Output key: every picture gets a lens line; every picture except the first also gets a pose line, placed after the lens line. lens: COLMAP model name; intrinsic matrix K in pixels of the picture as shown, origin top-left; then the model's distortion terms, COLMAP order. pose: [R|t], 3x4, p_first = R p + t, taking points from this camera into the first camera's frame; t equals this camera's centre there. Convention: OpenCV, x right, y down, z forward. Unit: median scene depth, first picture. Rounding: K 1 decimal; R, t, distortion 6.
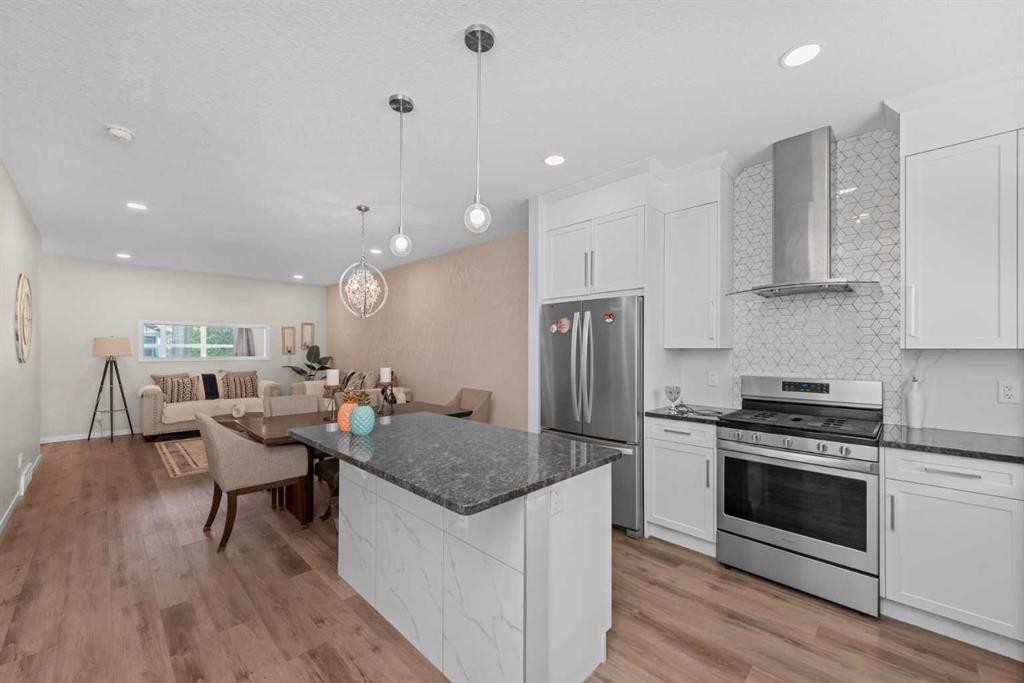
lens RADIAL K [[402.8, 0, 501.1], [0, 402.8, 349.2], [0, 0, 1]] dist [0.006389, -0.001962]
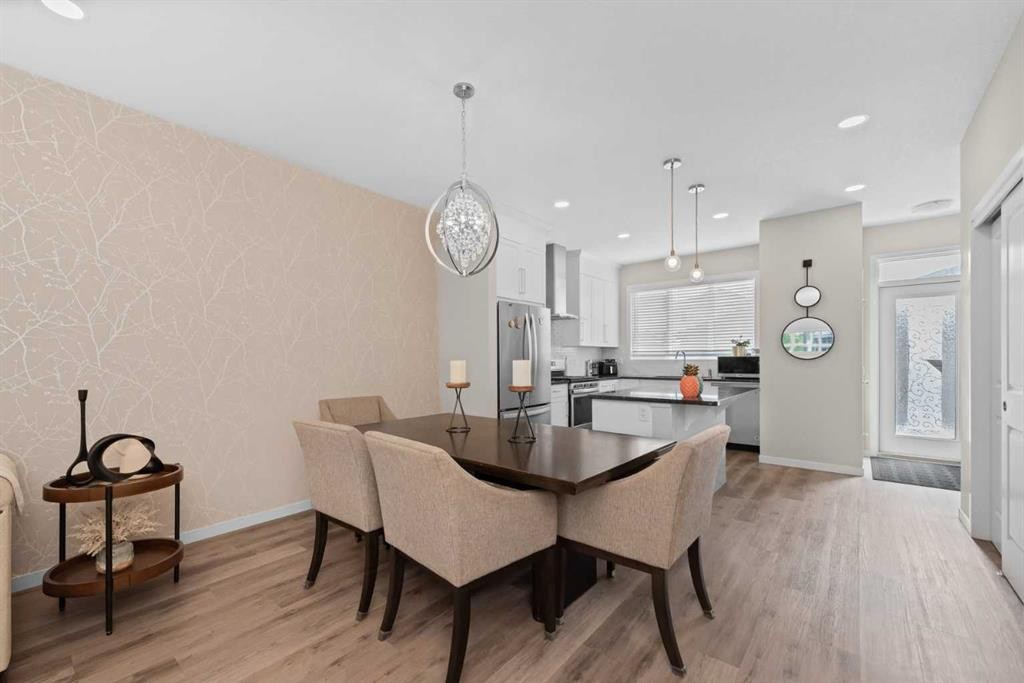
lens RADIAL K [[432.7, 0, 482.6], [0, 432.7, 359.8], [0, 0, 1]] dist [-0.005135, -0.001277]
pose [[-0.067495, -0.003347, 0.997714, -1.526590], [0.003812, 0.999986, 0.003613, 0.069072], [-0.997712, 0.004048, -0.067481, 1.558066]]
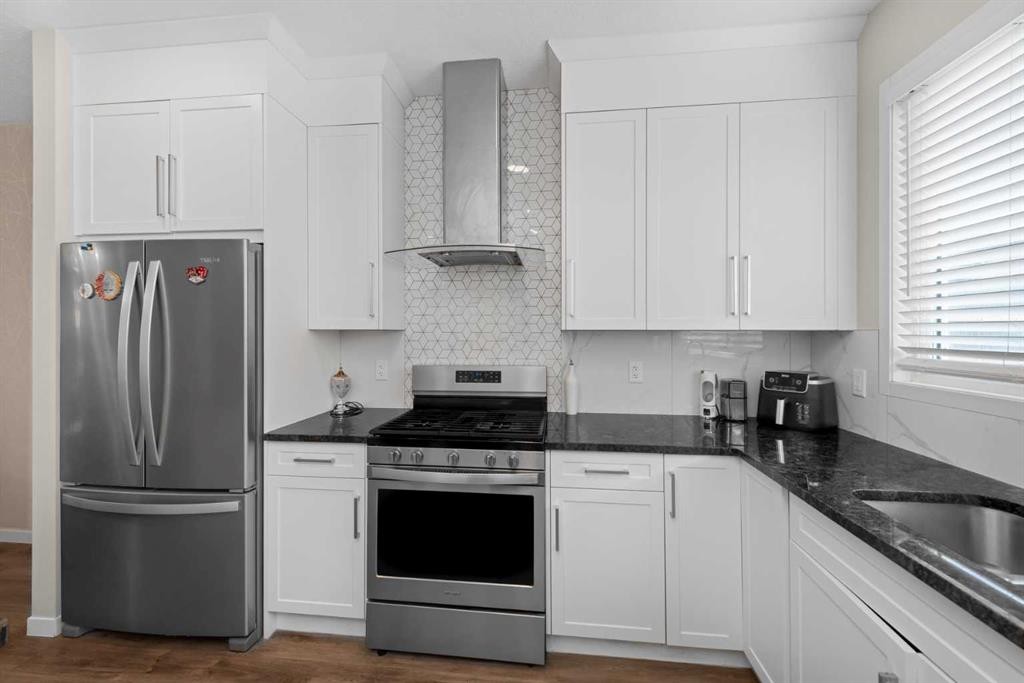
lens RADIAL K [[402.8, 0, 510.1], [0, 402.8, 333.9], [0, 0, 1]] dist [0.006389, -0.001962]
pose [[0.779317, -0.000717, 0.626630, 0.295549], [0.001626, 0.999998, -0.000878, 0.007563], [-0.626628, 0.001703, 0.779316, 0.327346]]
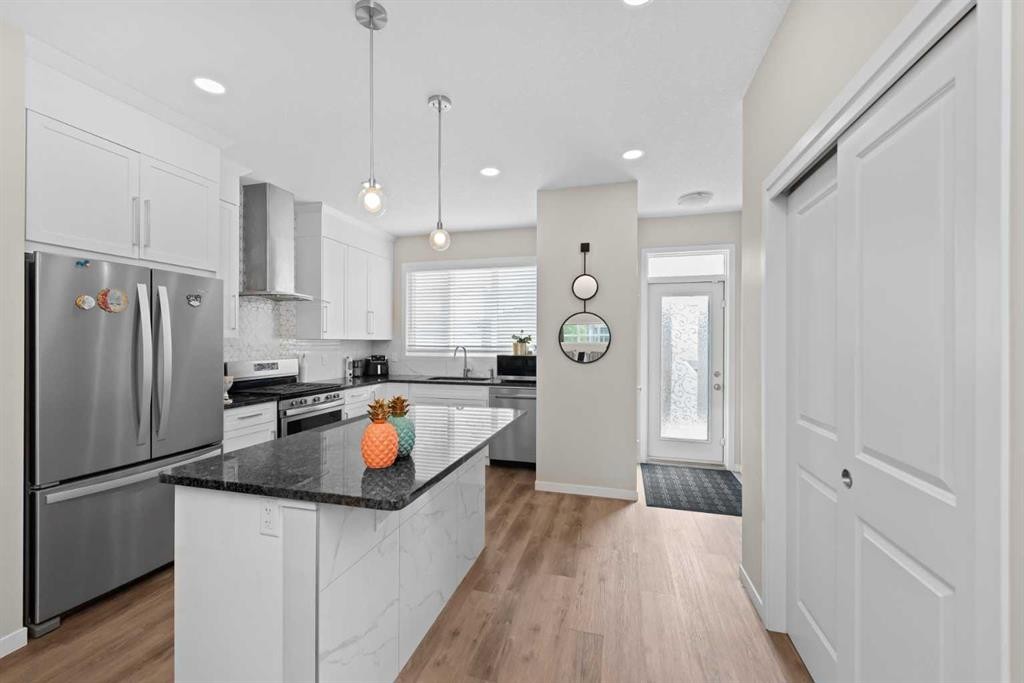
lens RADIAL K [[402.8, 0, 515.5], [0, 402.8, 340.0], [0, 0, 1]] dist [0.006389, -0.001962]
pose [[-0.503112, -0.000575, 0.864221, -0.902051], [-0.003973, 0.999991, -0.001647, 0.002240], [-0.864212, -0.004262, -0.503110, 0.987387]]
